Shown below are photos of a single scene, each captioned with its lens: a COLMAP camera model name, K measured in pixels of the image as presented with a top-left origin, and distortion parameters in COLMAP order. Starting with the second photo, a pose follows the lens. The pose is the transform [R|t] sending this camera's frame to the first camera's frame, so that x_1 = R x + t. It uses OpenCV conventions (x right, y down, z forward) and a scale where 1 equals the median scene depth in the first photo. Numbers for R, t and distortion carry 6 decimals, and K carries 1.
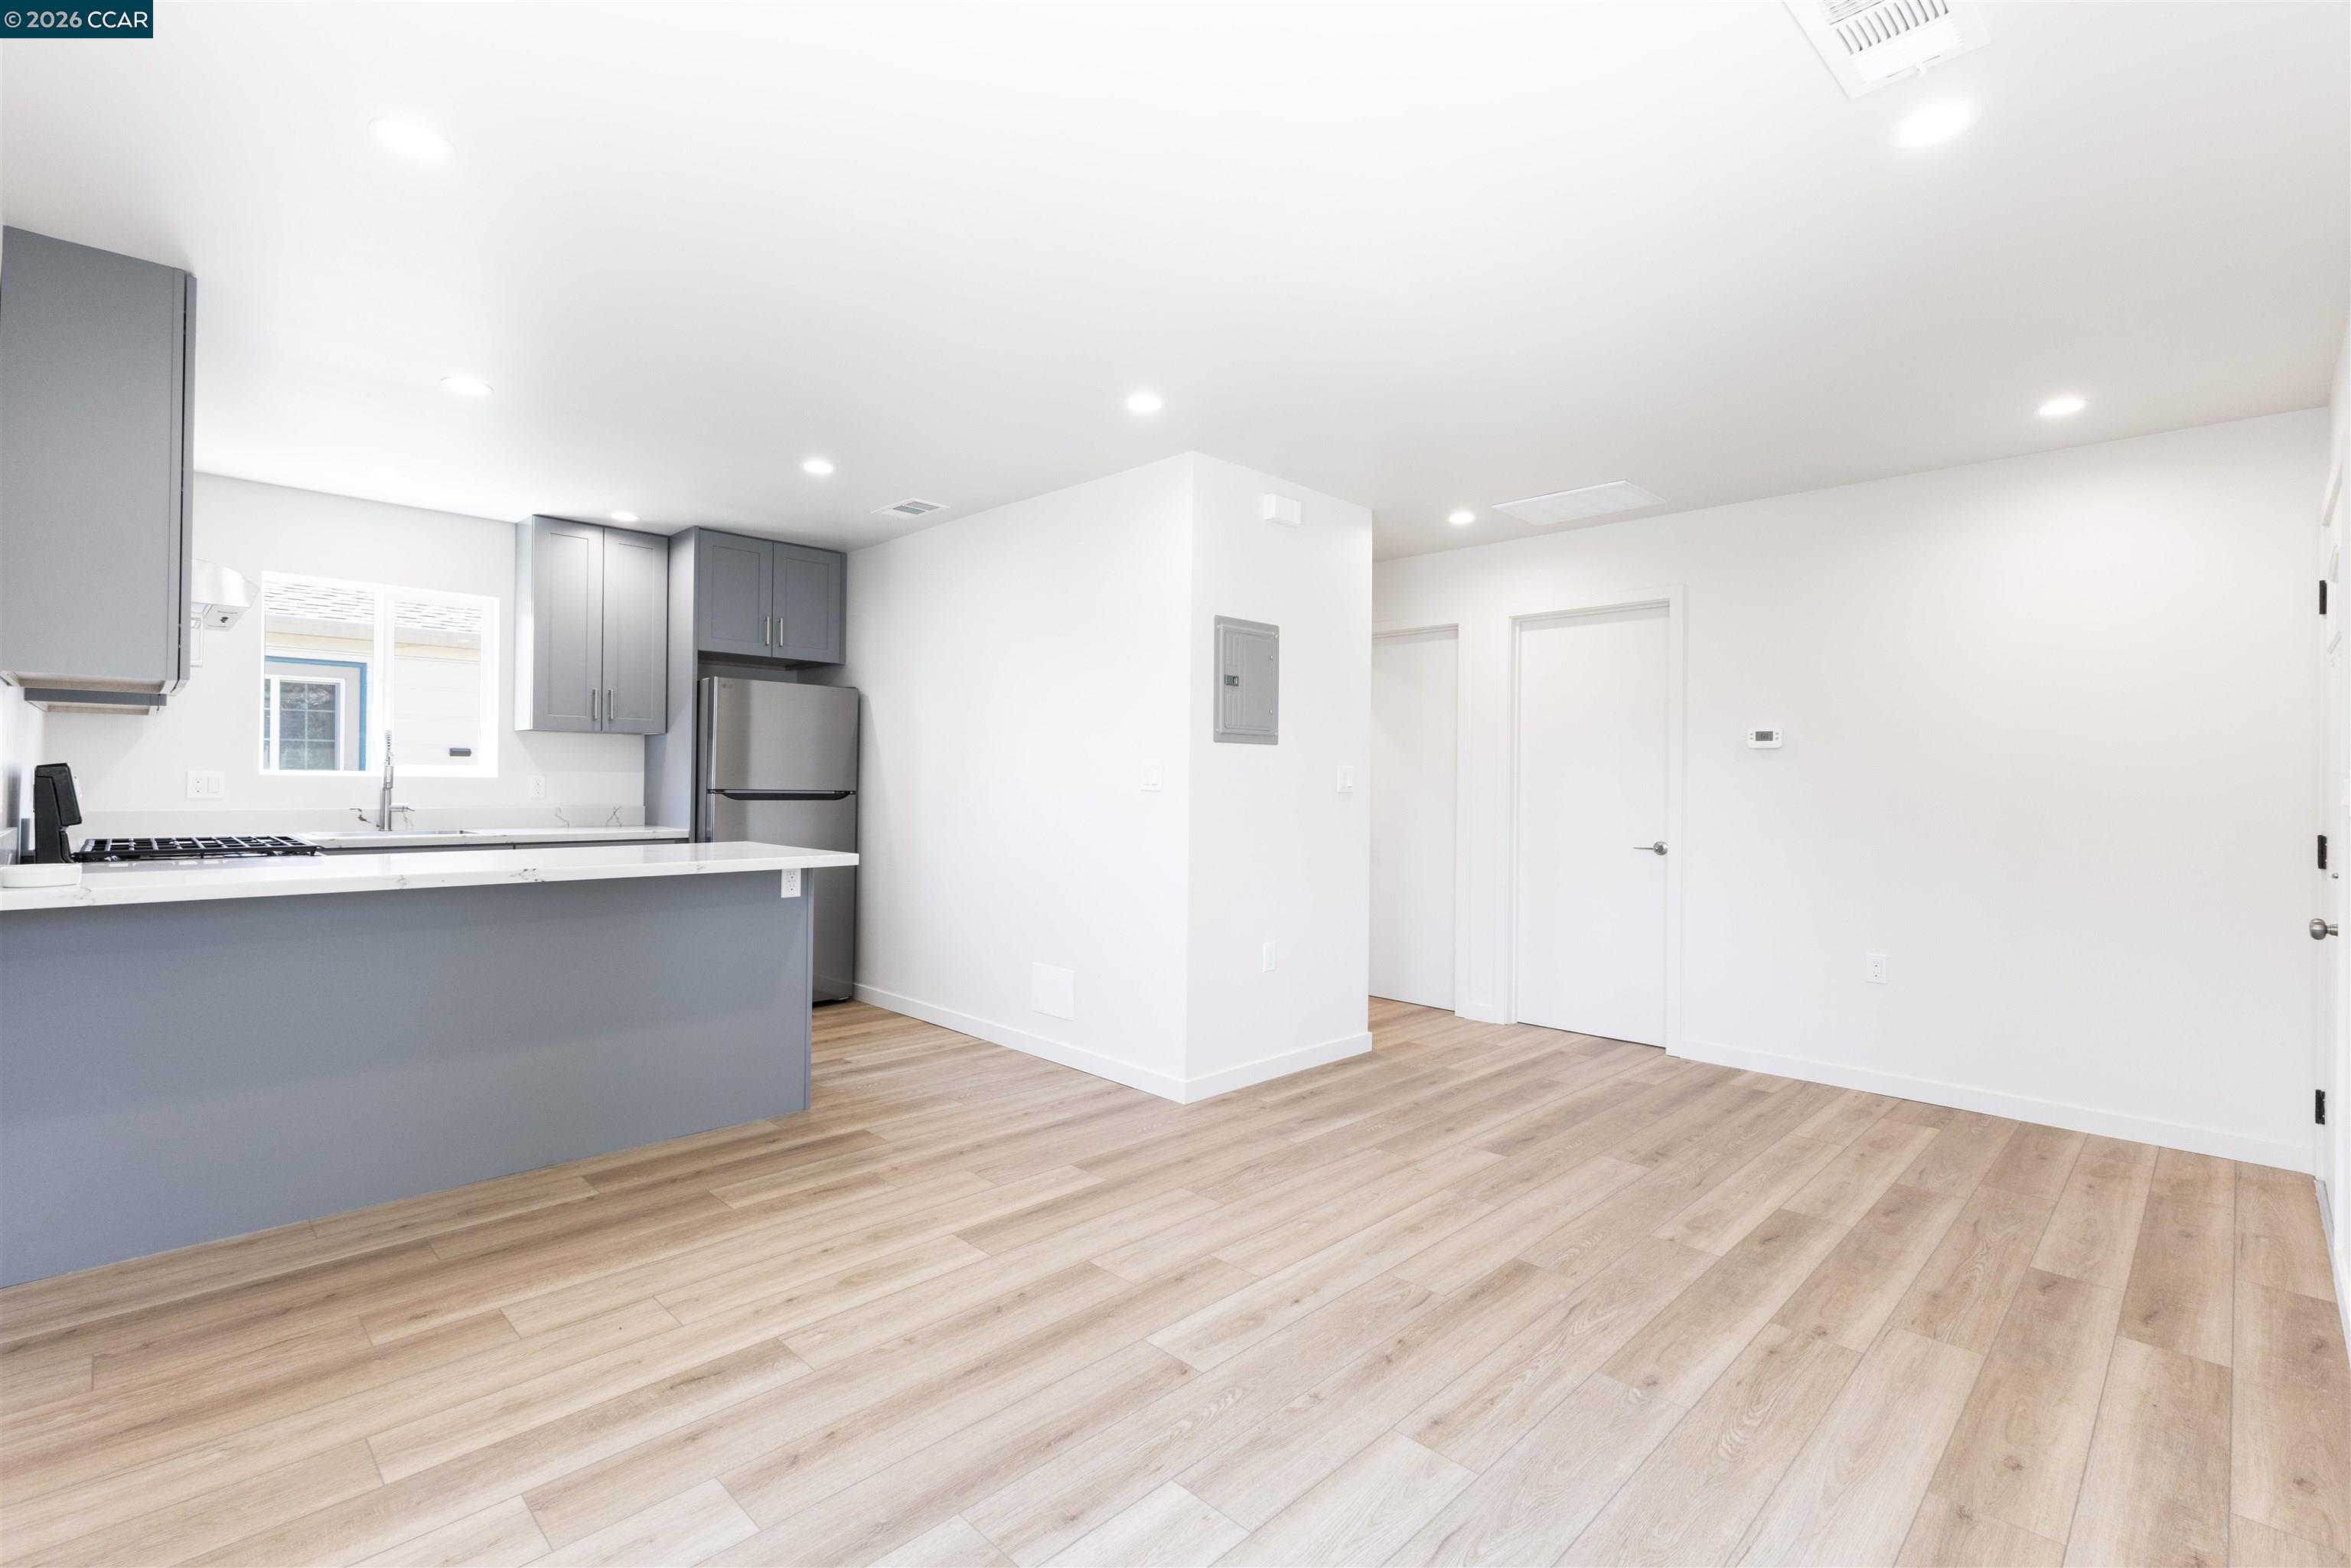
lens RADIAL K [[1052.0, 0, 1166.7], [0, 1052.0, 776.9], [0, 0, 1]] dist [0.002609, 0.000087]
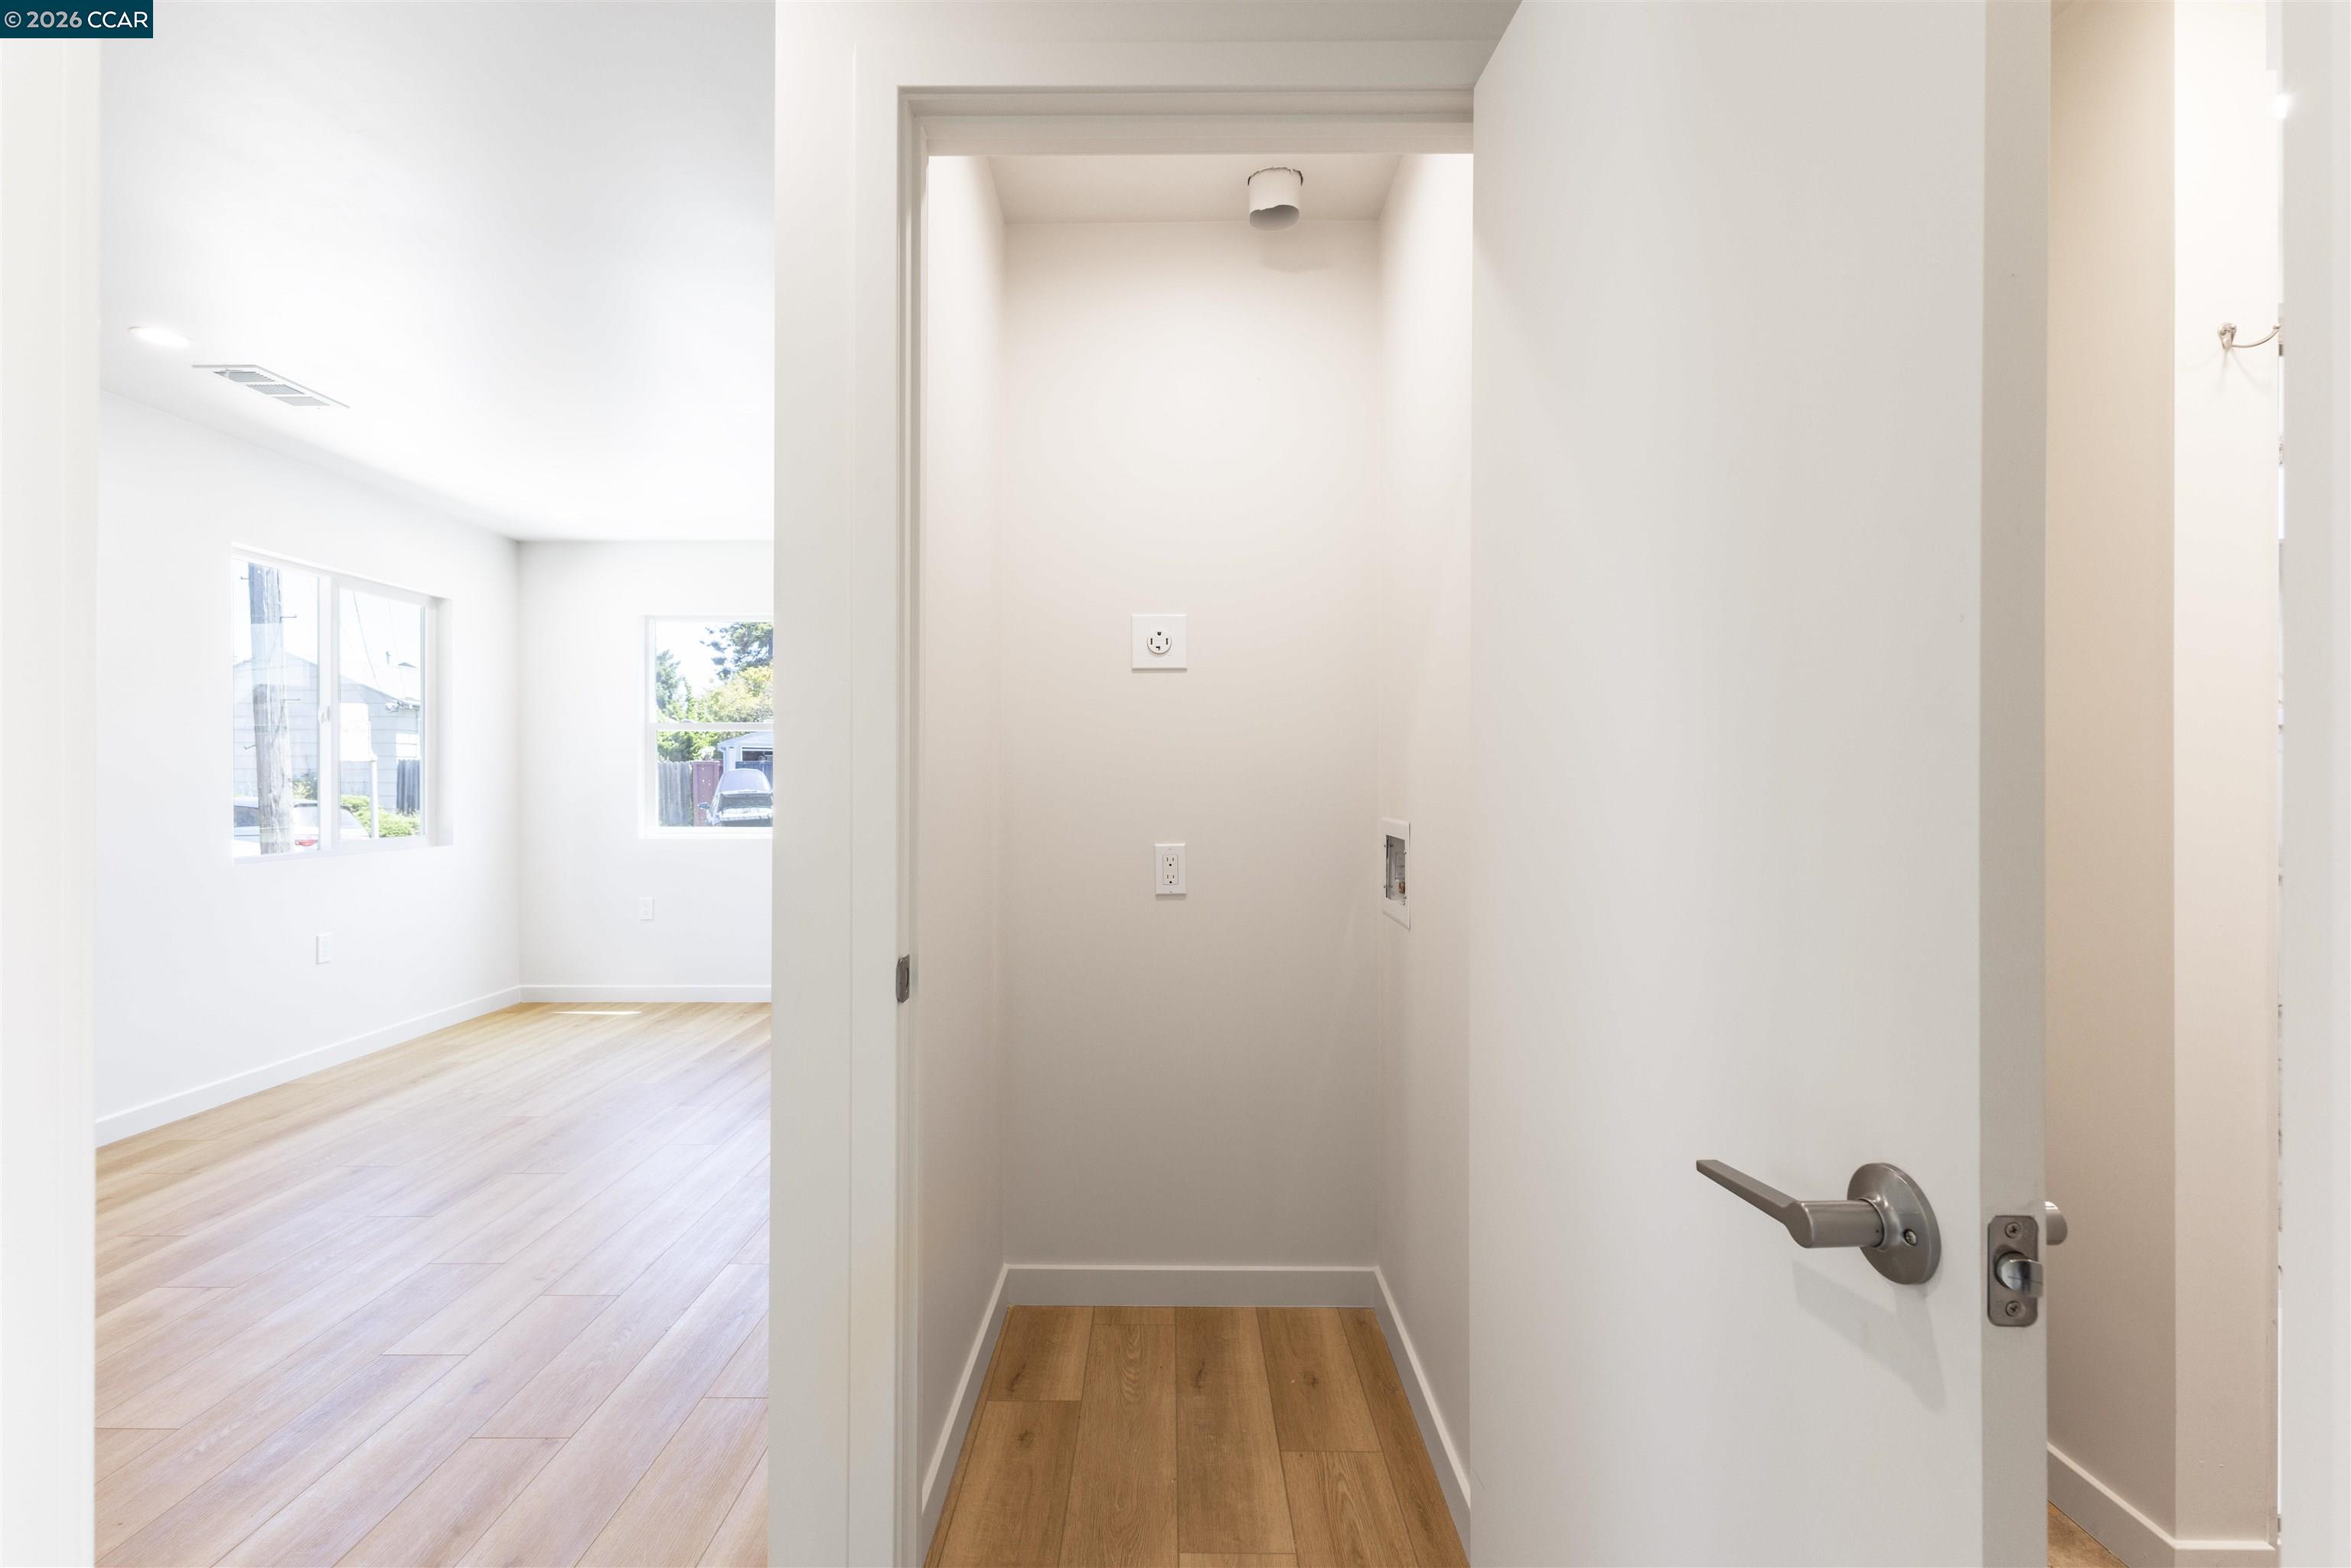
lens RADIAL K [[1021.0, 0, 1167.3], [0, 1021.0, 780.9], [0, 0, 1]] dist [0.011273, -0.000088]
pose [[-0.694117, -0.011269, -0.719774, 0.543424], [-0.008069, 0.999936, -0.007873, 0.014043], [0.719817, 0.000343, -0.694164, 2.156975]]
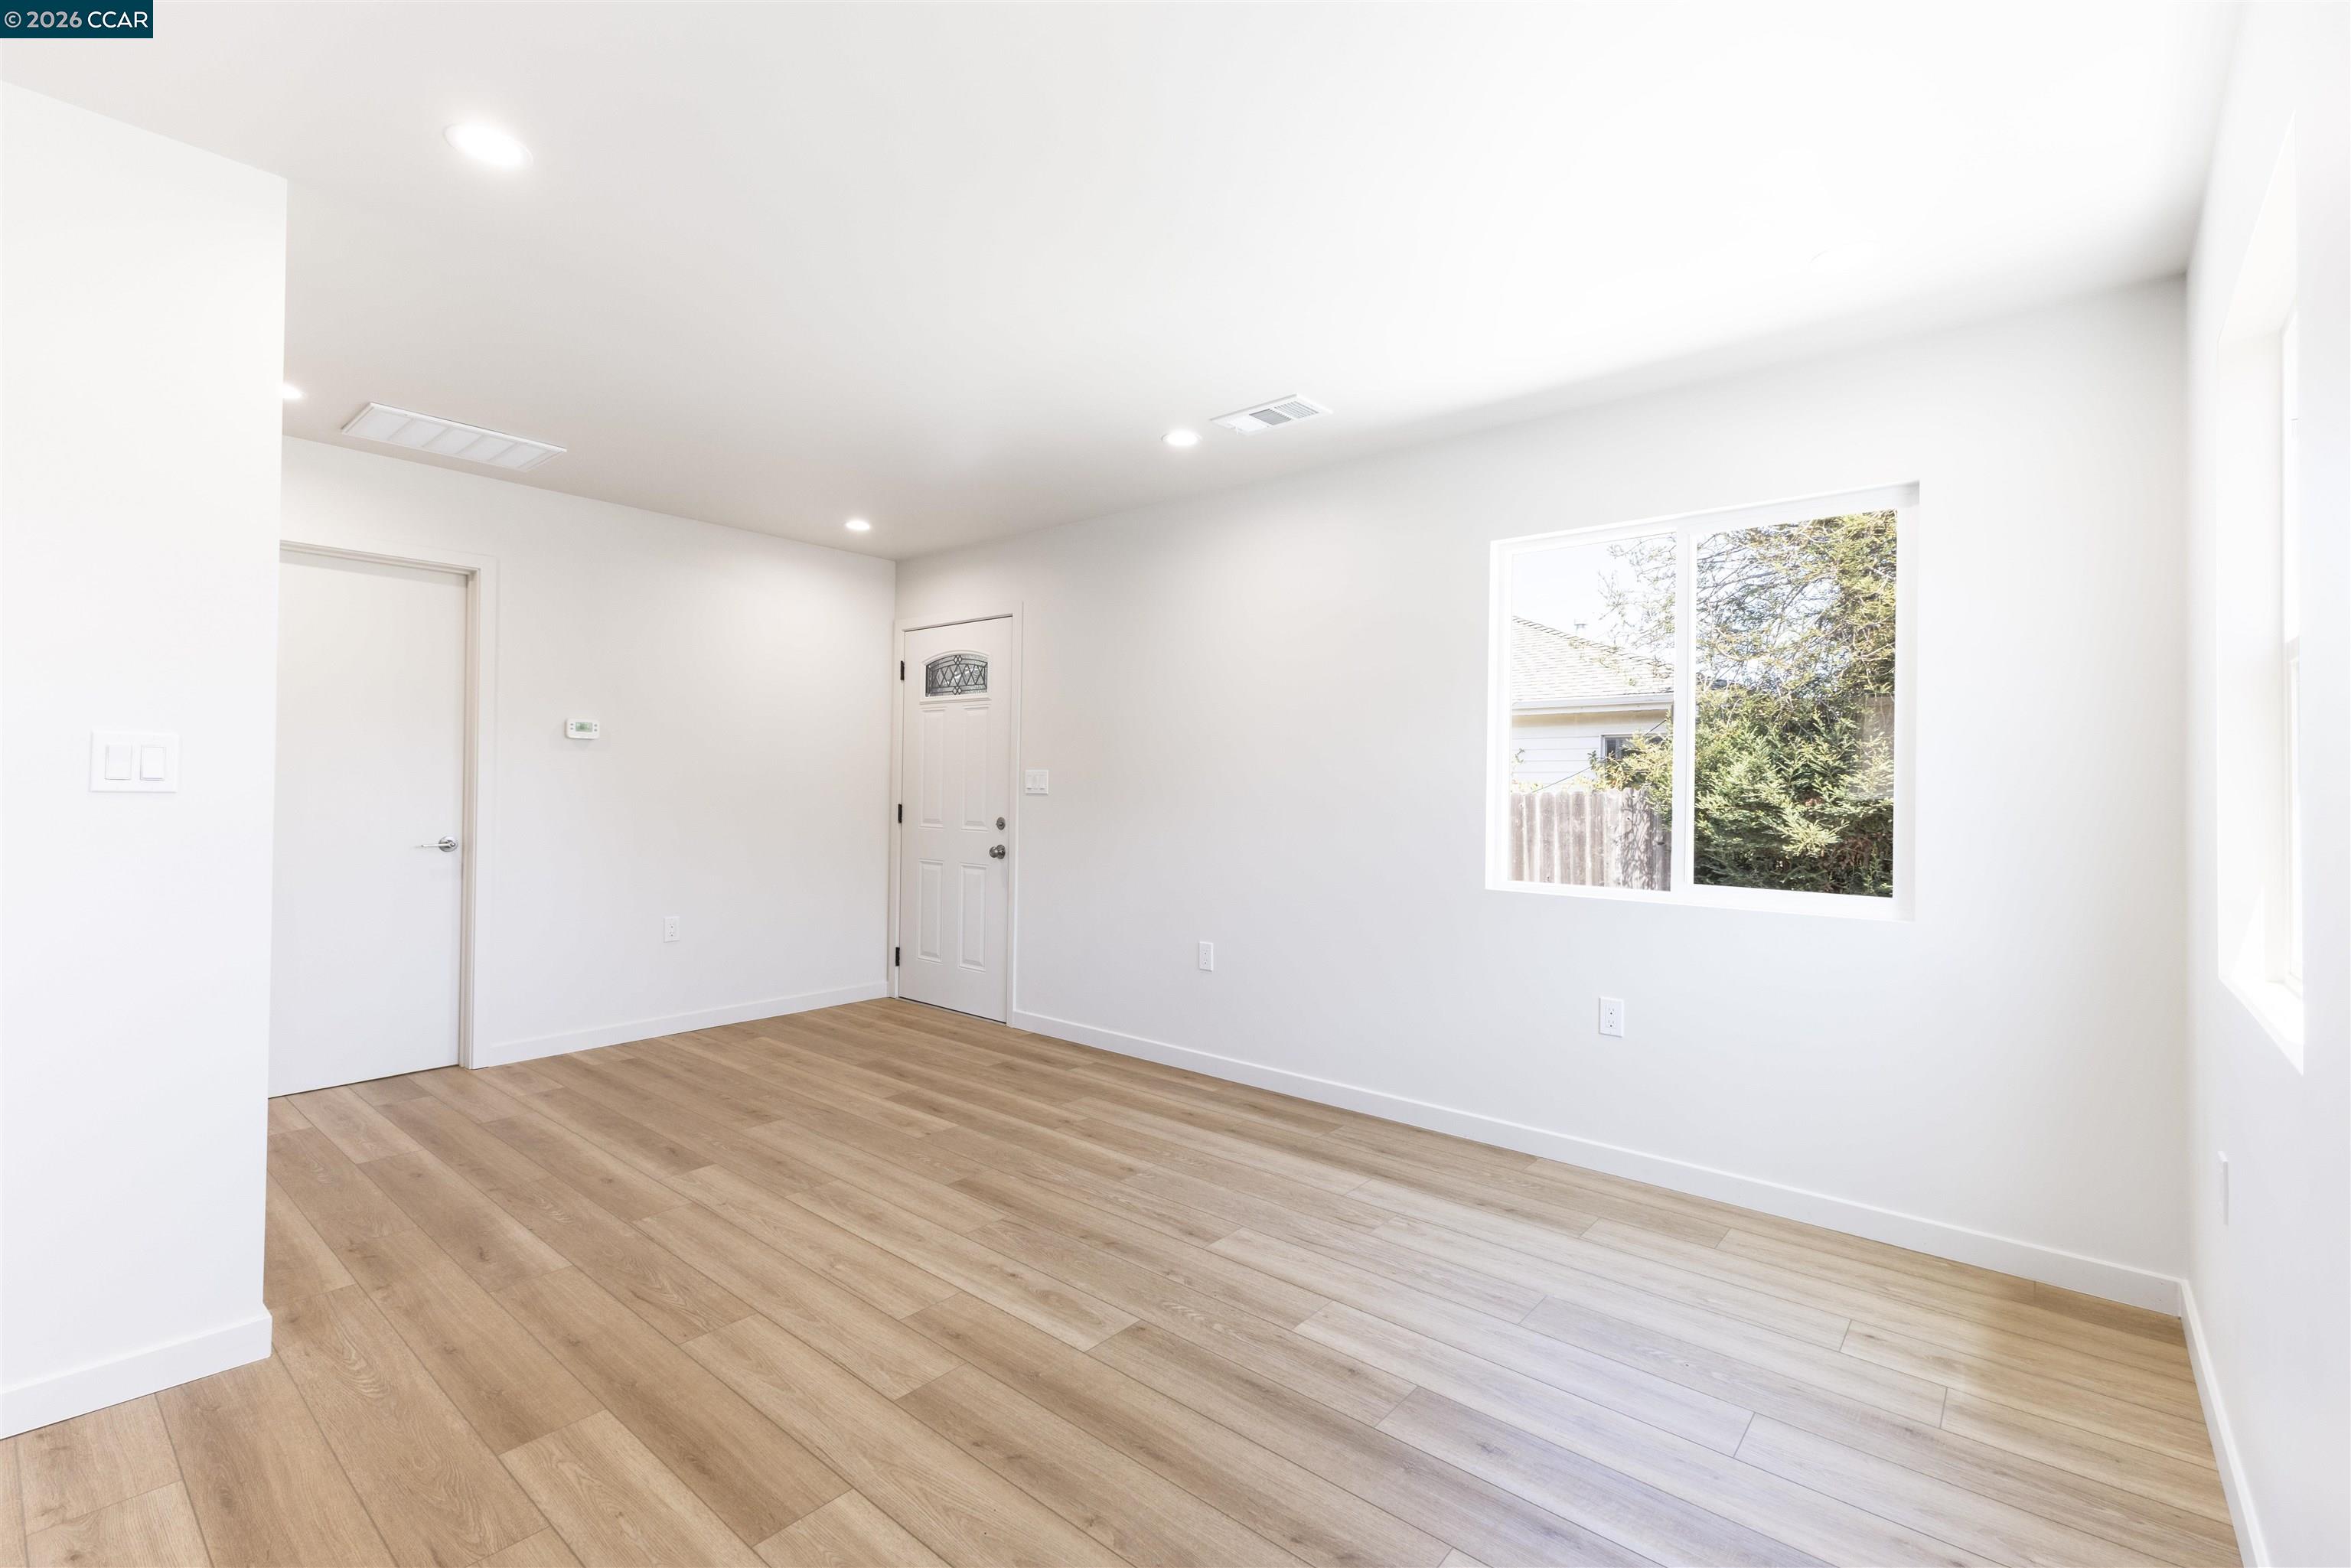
lens RADIAL K [[1052.0, 0, 1166.7], [0, 1052.0, 776.9], [0, 0, 1]] dist [0.002609, 0.000087]
pose [[-0.086800, -0.008401, 0.996190, -0.806291], [-0.015889, 0.999849, 0.007048, -0.006697], [-0.996099, -0.015216, -0.086920, 0.820820]]
